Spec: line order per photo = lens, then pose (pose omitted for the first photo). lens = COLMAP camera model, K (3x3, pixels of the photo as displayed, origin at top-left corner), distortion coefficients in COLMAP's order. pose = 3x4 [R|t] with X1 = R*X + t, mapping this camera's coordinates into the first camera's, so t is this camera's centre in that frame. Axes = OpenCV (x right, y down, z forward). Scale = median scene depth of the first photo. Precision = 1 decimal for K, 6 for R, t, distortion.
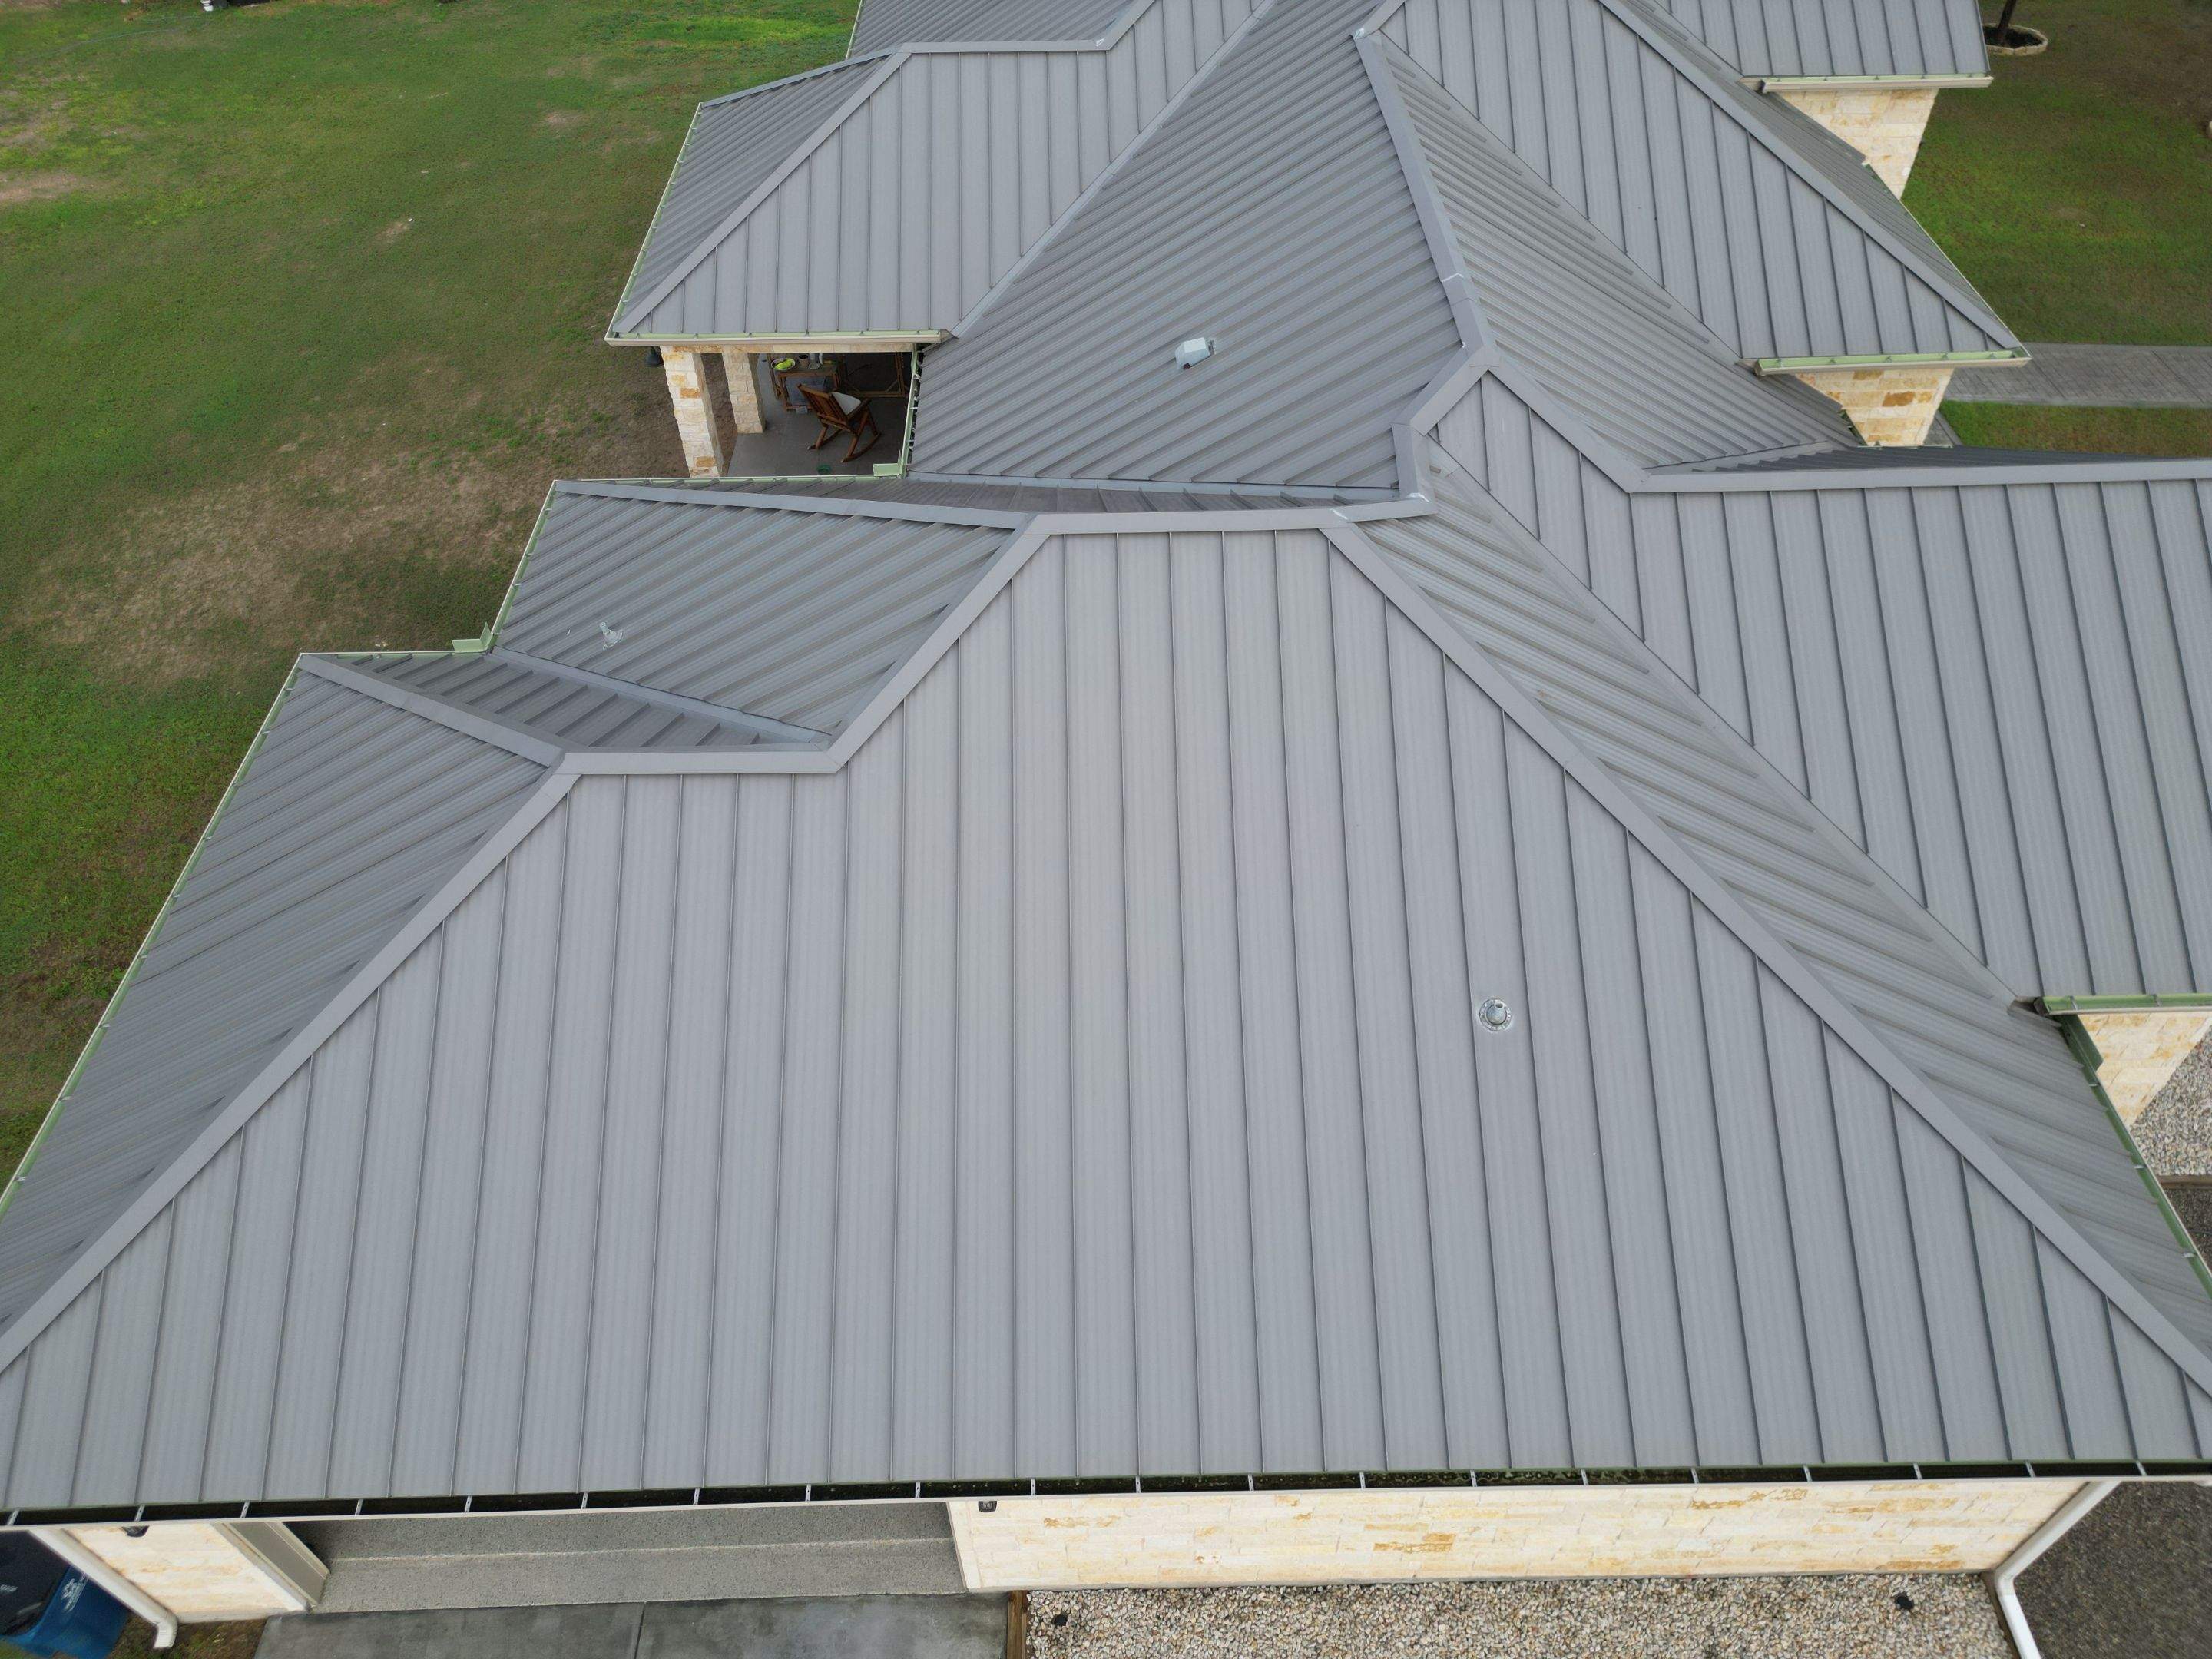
lens RADIAL K [[3035.7, 0, 1132.9], [0, 3035.7, 798.5], [0, 0, 1]] dist [0.298091, -1.037135]
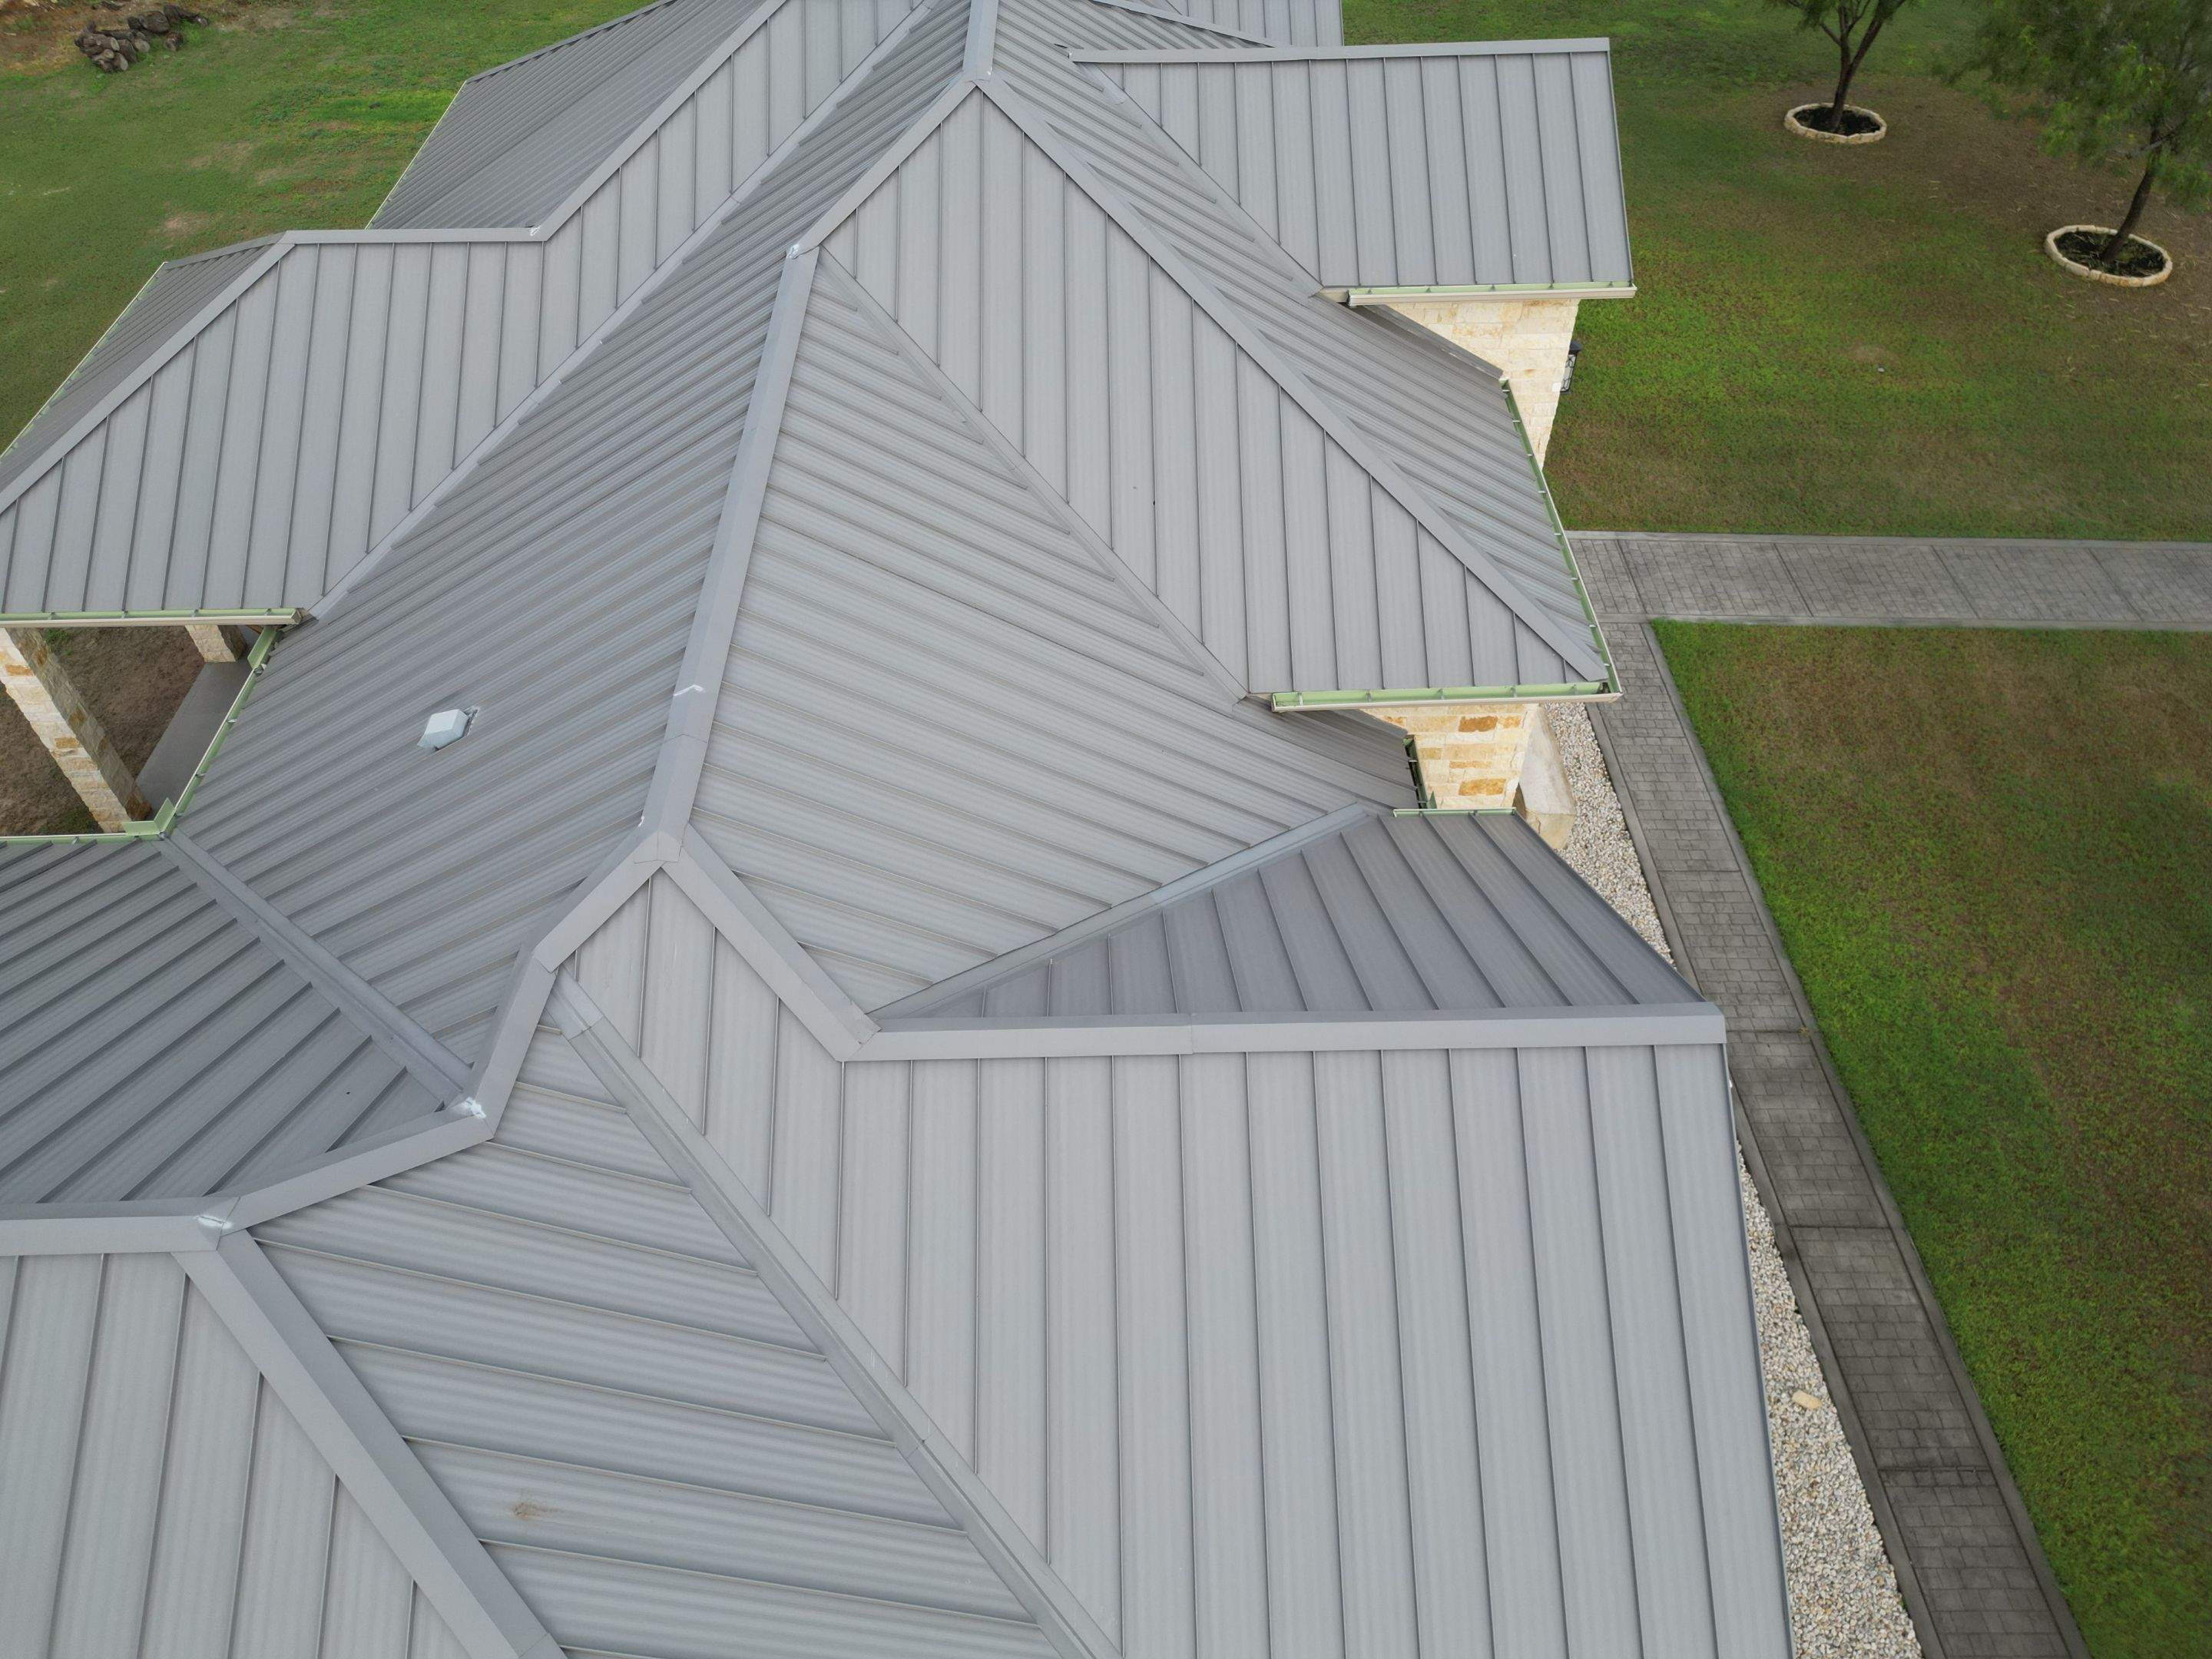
lens RADIAL K [[3063.9, 0, 1106.0], [0, 3063.9, 829.5], [0, 0, 1]] dist [0.190531, -0.540548]
pose [[0.999961, -0.001127, -0.008812, 0.141092], [0.001254, 0.999896, 0.014367, -0.100225], [0.008795, -0.014377, 0.999858, 0.193717]]
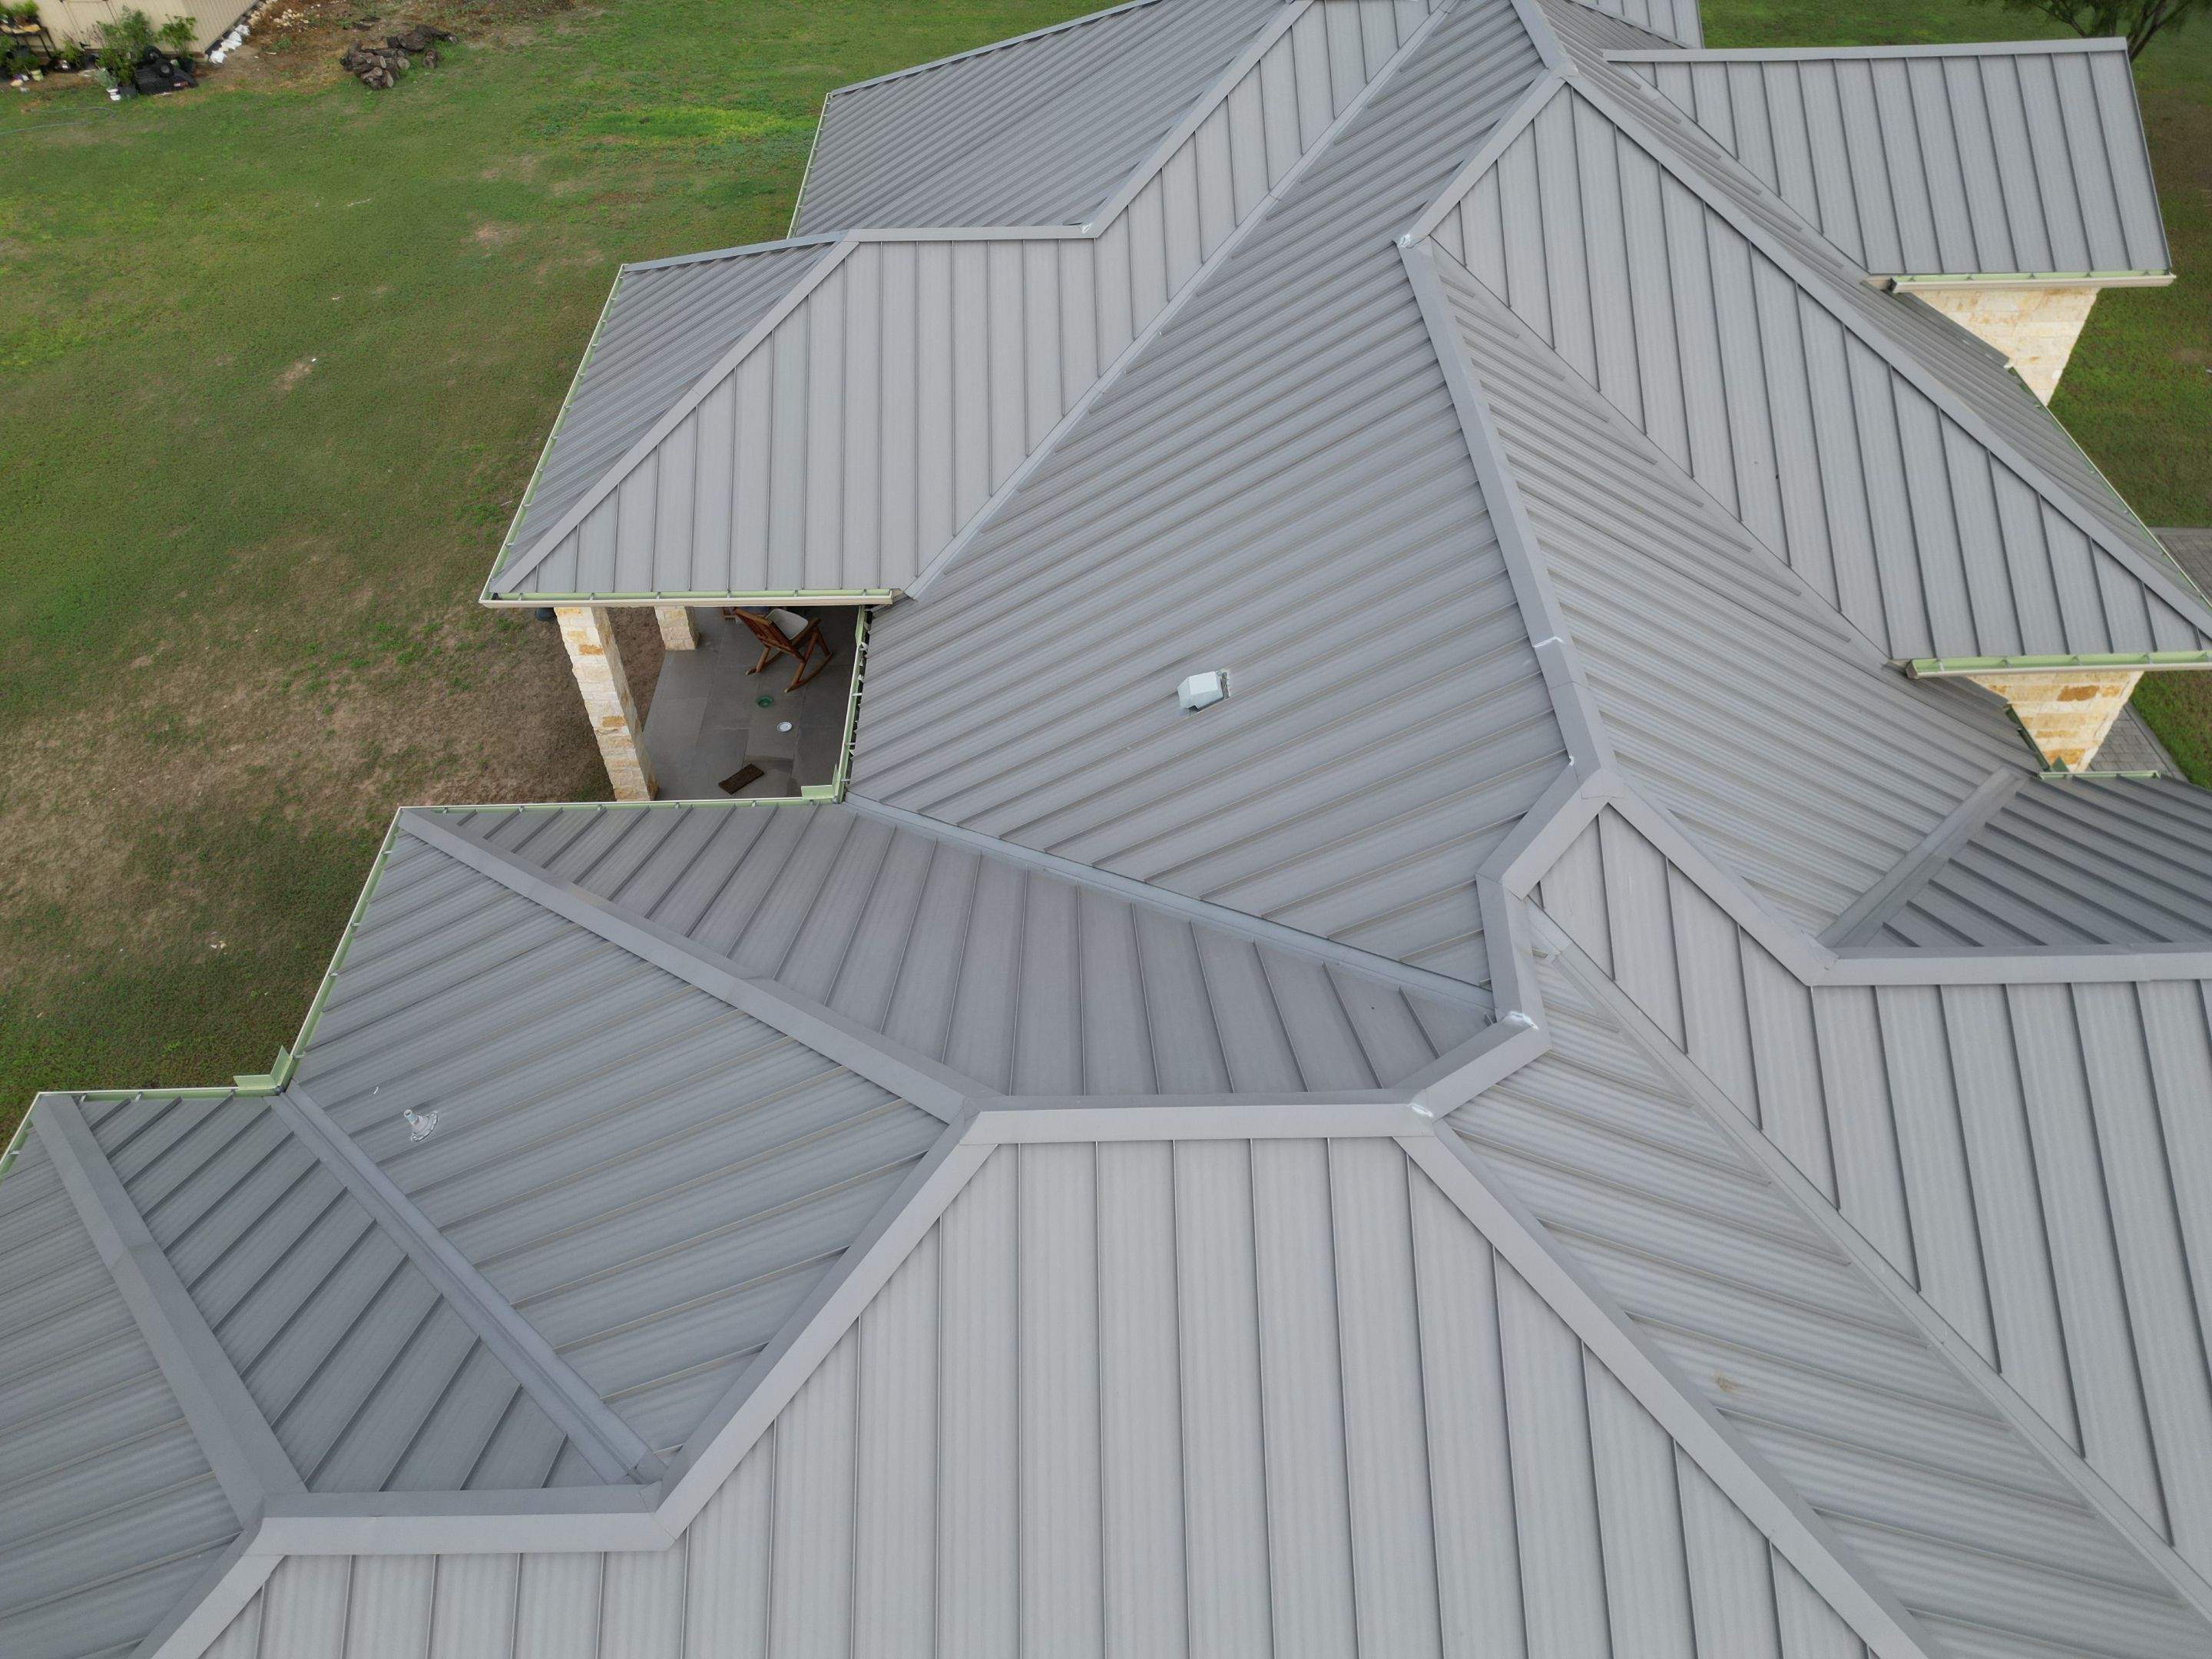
lens RADIAL K [[3035.7, 0, 1132.9], [0, 3035.7, 798.5], [0, 0, 1]] dist [0.298091, -1.037135]
pose [[1.000000, -0.000890, -0.000322, 0.001854], [0.000889, 0.999995, -0.002913, -0.087820], [0.000325, 0.002913, 0.999996, 0.171287]]
